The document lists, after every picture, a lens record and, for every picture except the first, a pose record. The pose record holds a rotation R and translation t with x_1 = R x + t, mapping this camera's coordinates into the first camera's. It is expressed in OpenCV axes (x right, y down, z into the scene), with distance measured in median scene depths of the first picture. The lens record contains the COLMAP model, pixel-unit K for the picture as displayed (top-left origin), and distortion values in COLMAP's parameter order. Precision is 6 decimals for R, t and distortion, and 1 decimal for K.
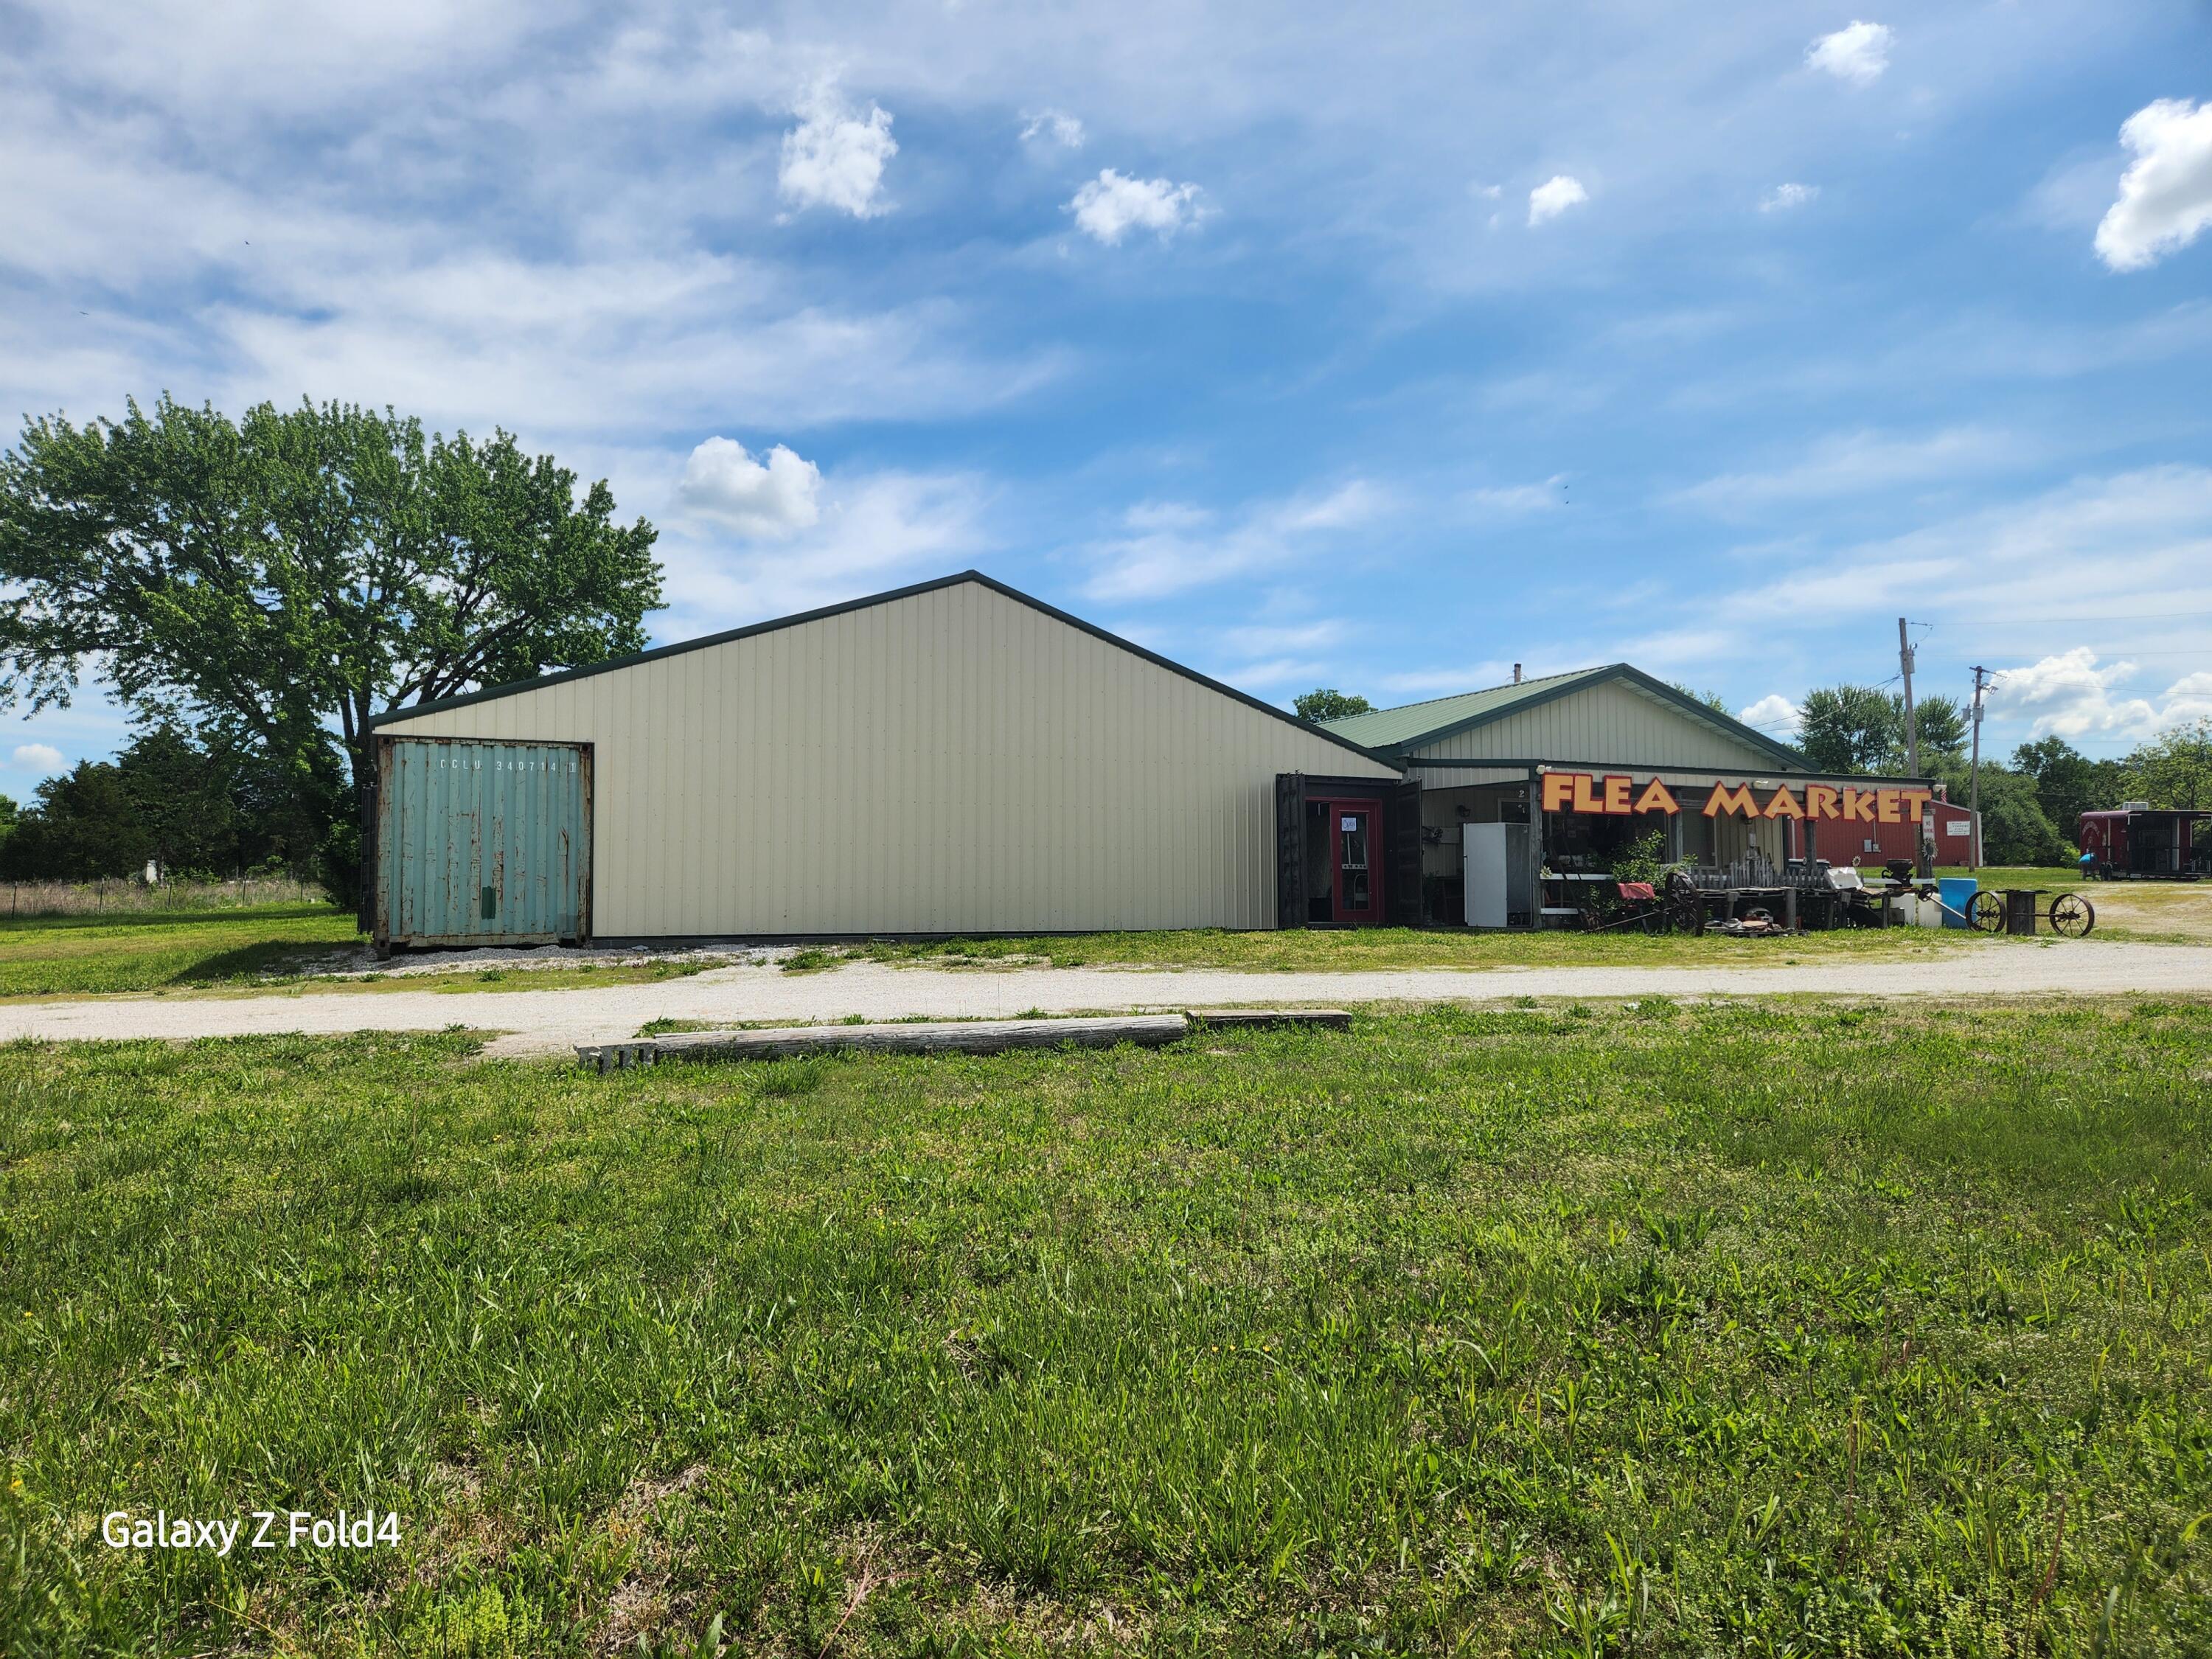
lens RADIAL K [[1635.3, 0, 1116.7], [0, 1635.3, 870.5], [0, 0, 1]] dist [0.073037, -0.056296]
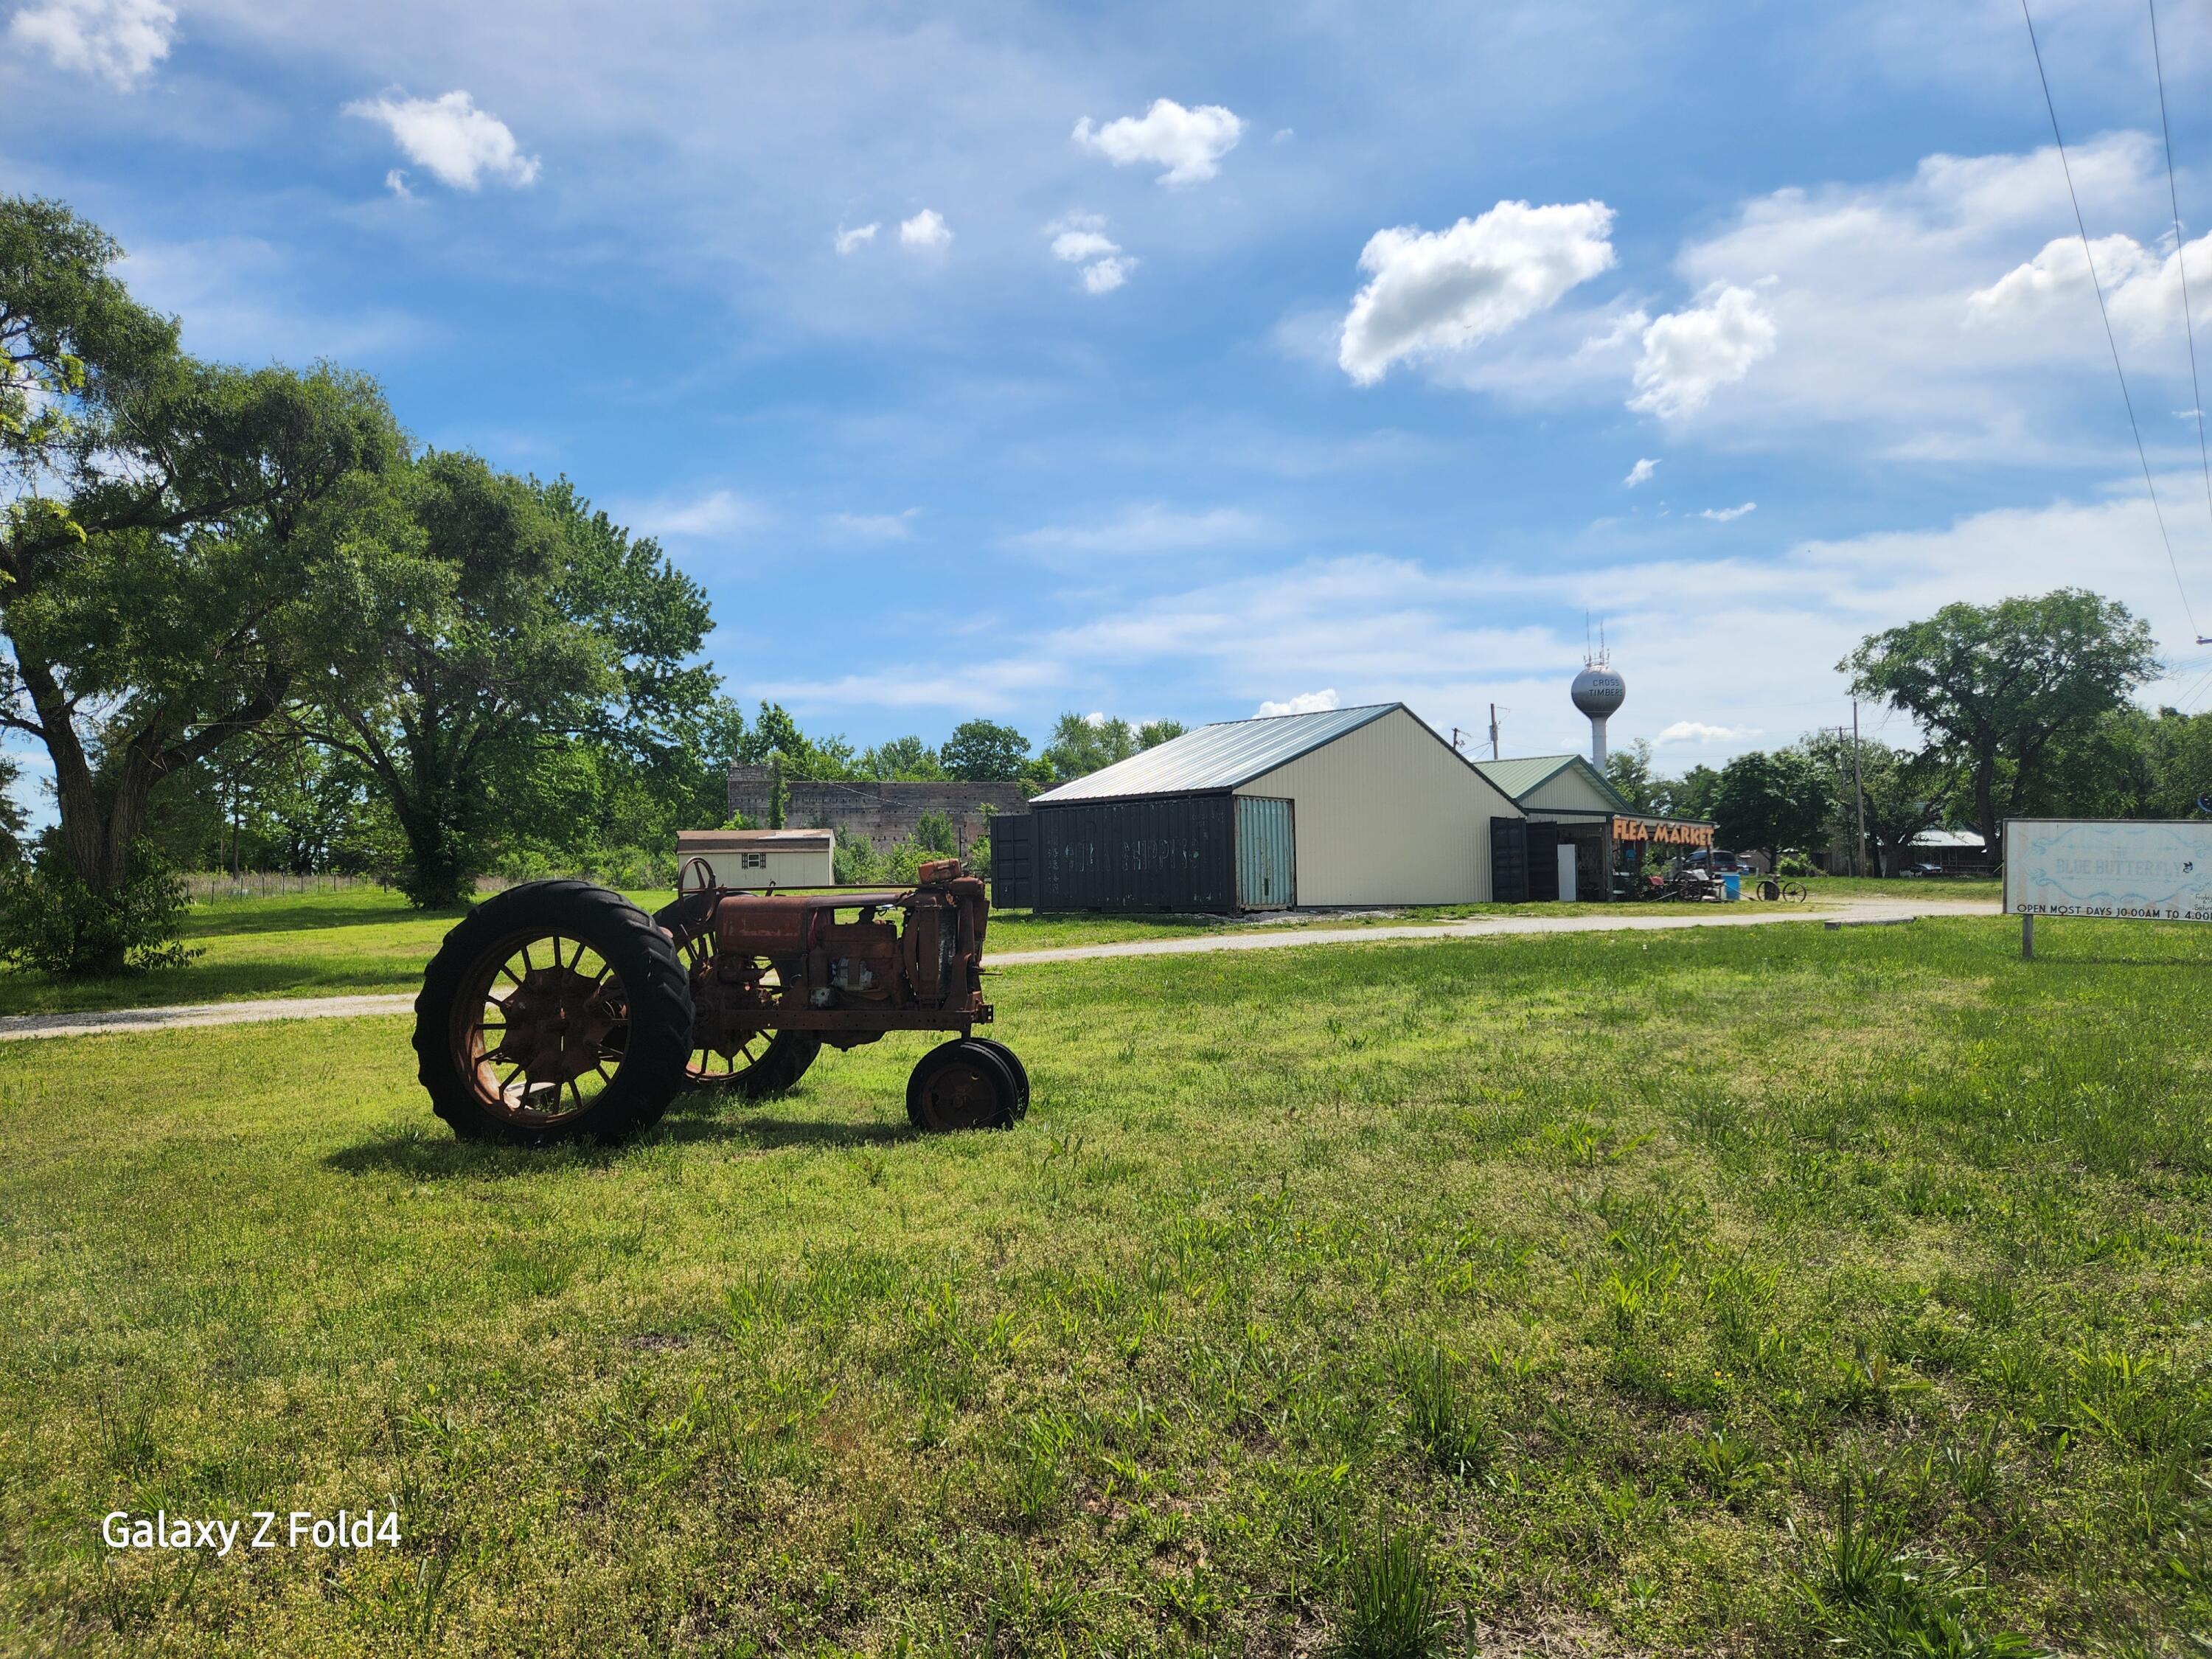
lens RADIAL K [[1550.8, 0, 1152.3], [0, 1550.8, 833.9], [0, 0, 1]] dist [0.074312, 0.004923]
pose [[0.900443, 0.012192, 0.434803, -0.053138], [-0.003623, 0.999783, -0.020532, -0.000135], [-0.434959, 0.016912, 0.900292, -0.020677]]
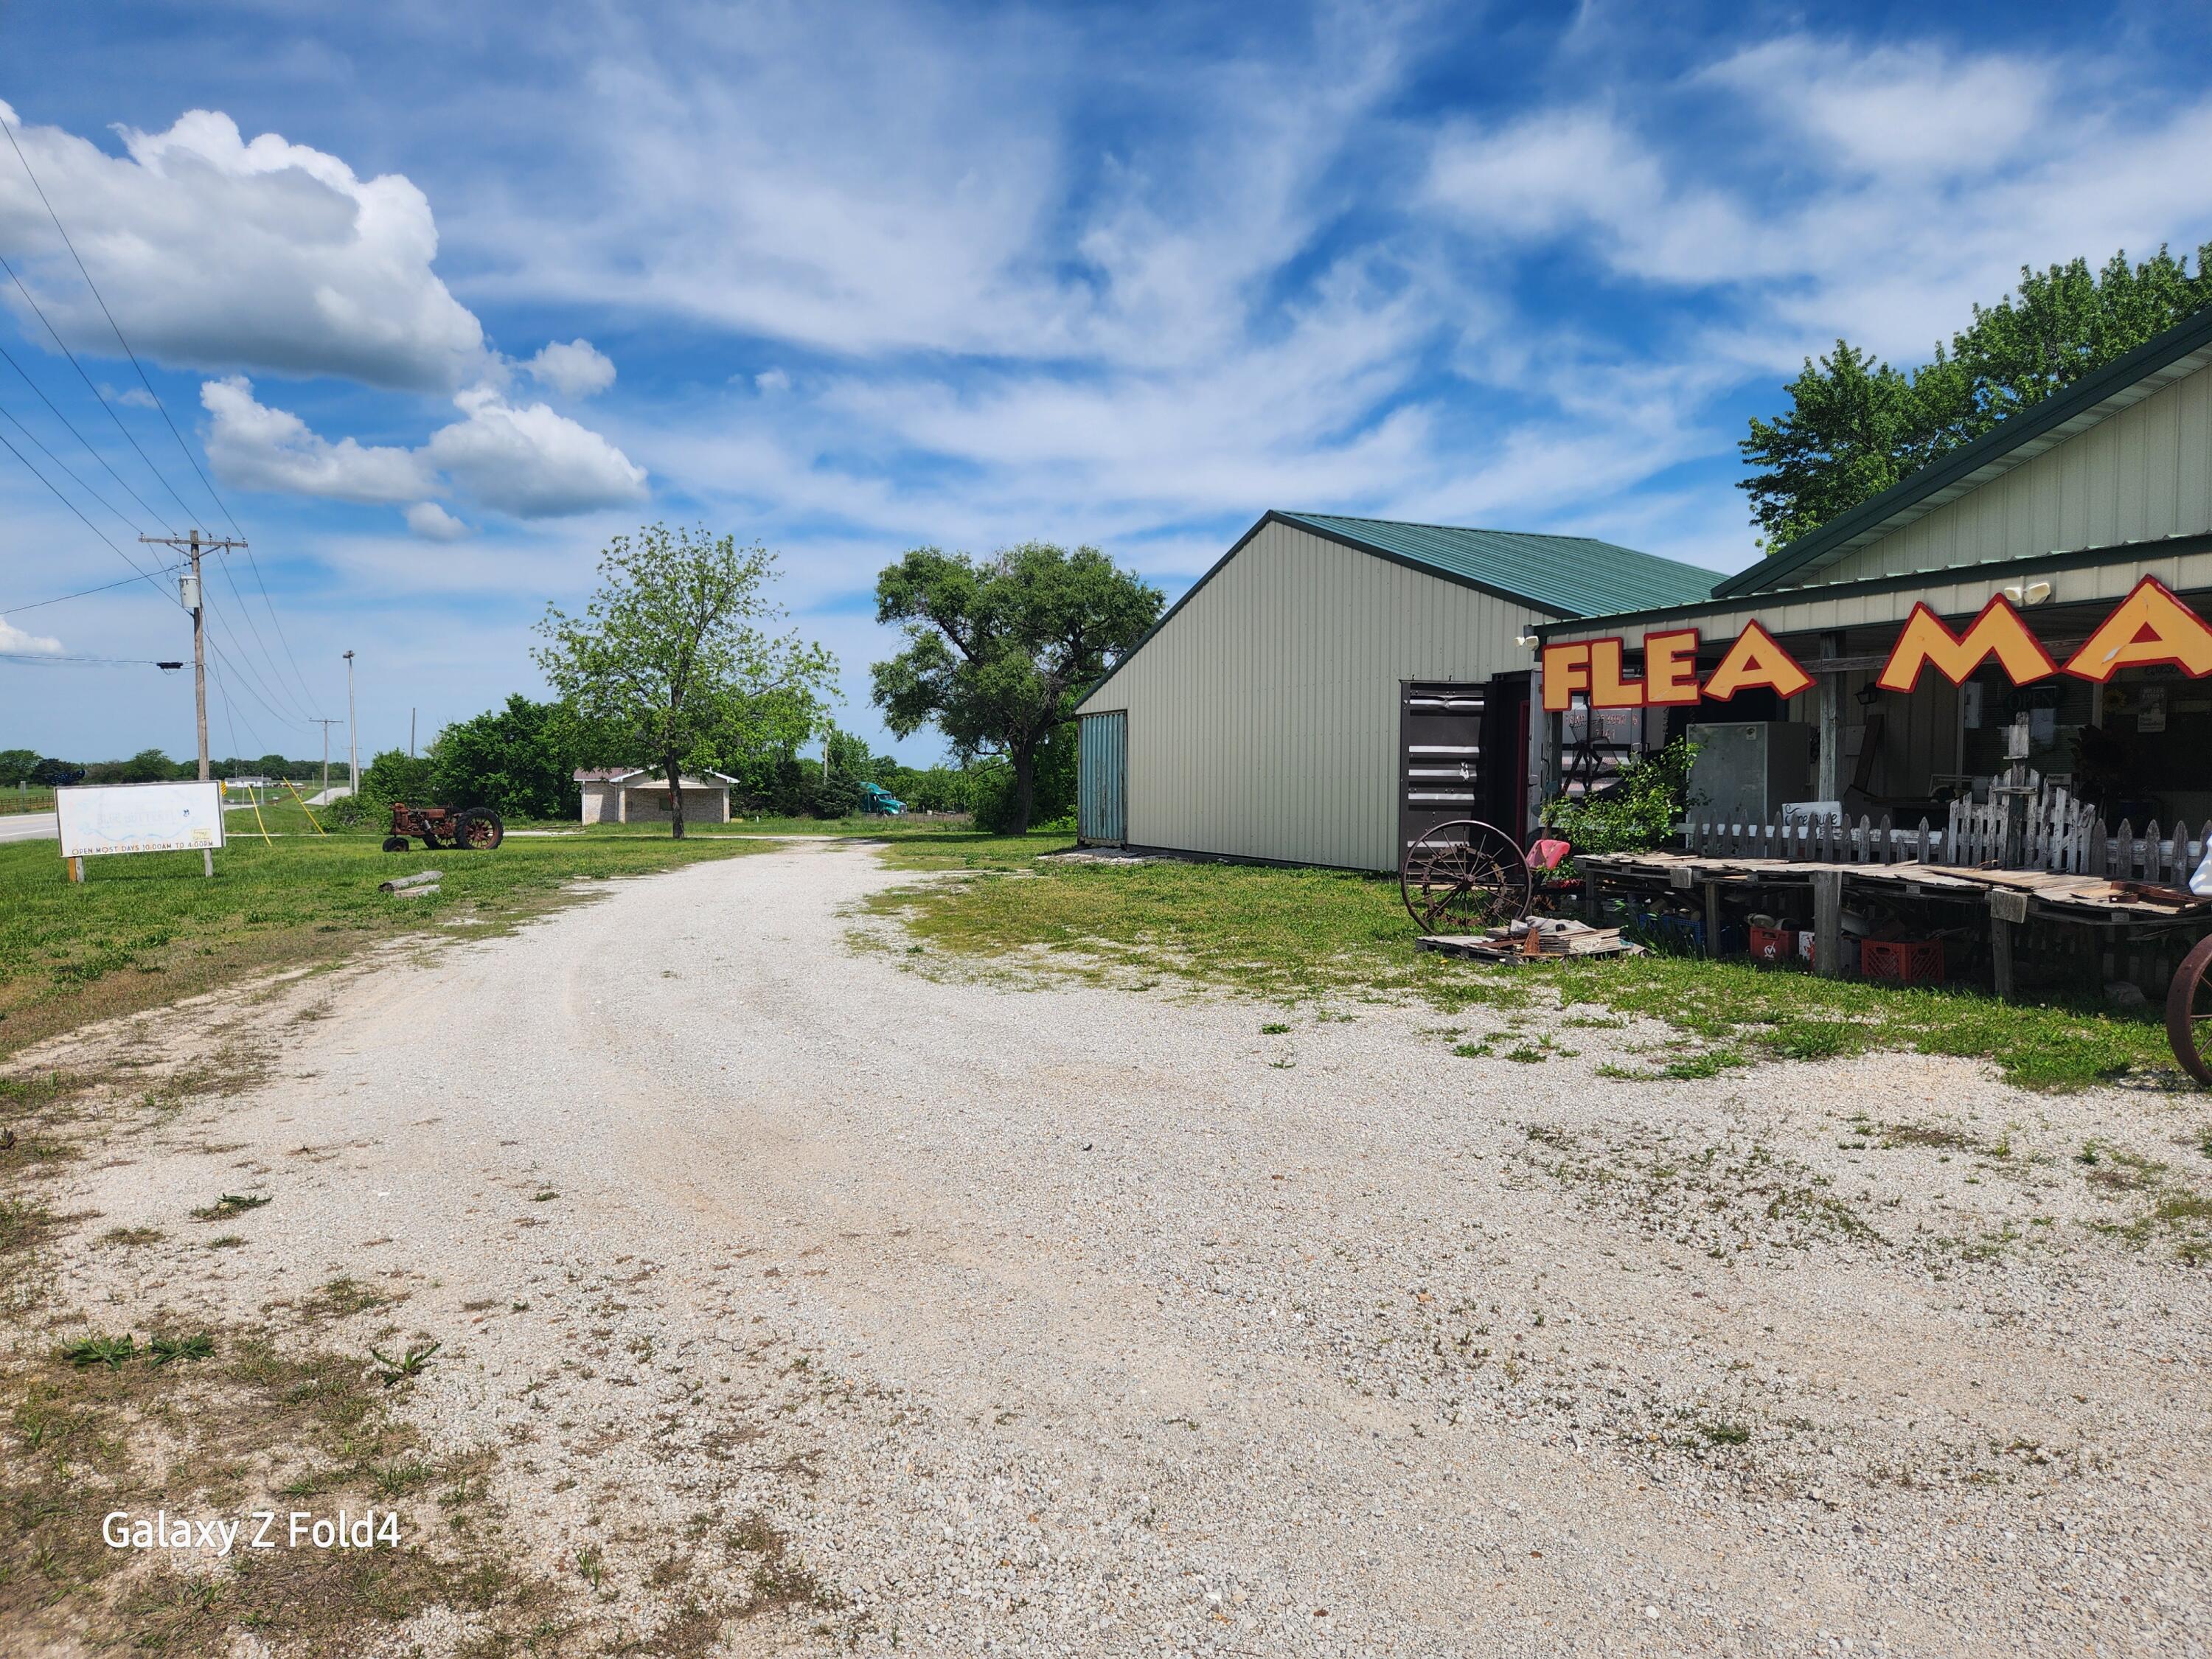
lens RADIAL K [[1478.5, 0, 1103.0], [0, 1478.5, 831.1], [0, 0, 1]] dist [0.081026, -0.070542]
pose [[-0.050374, 0.040584, -0.997906, 0.042470], [0.027954, 0.998840, 0.039211, -0.001000], [0.998339, -0.025921, -0.051450, 0.045907]]
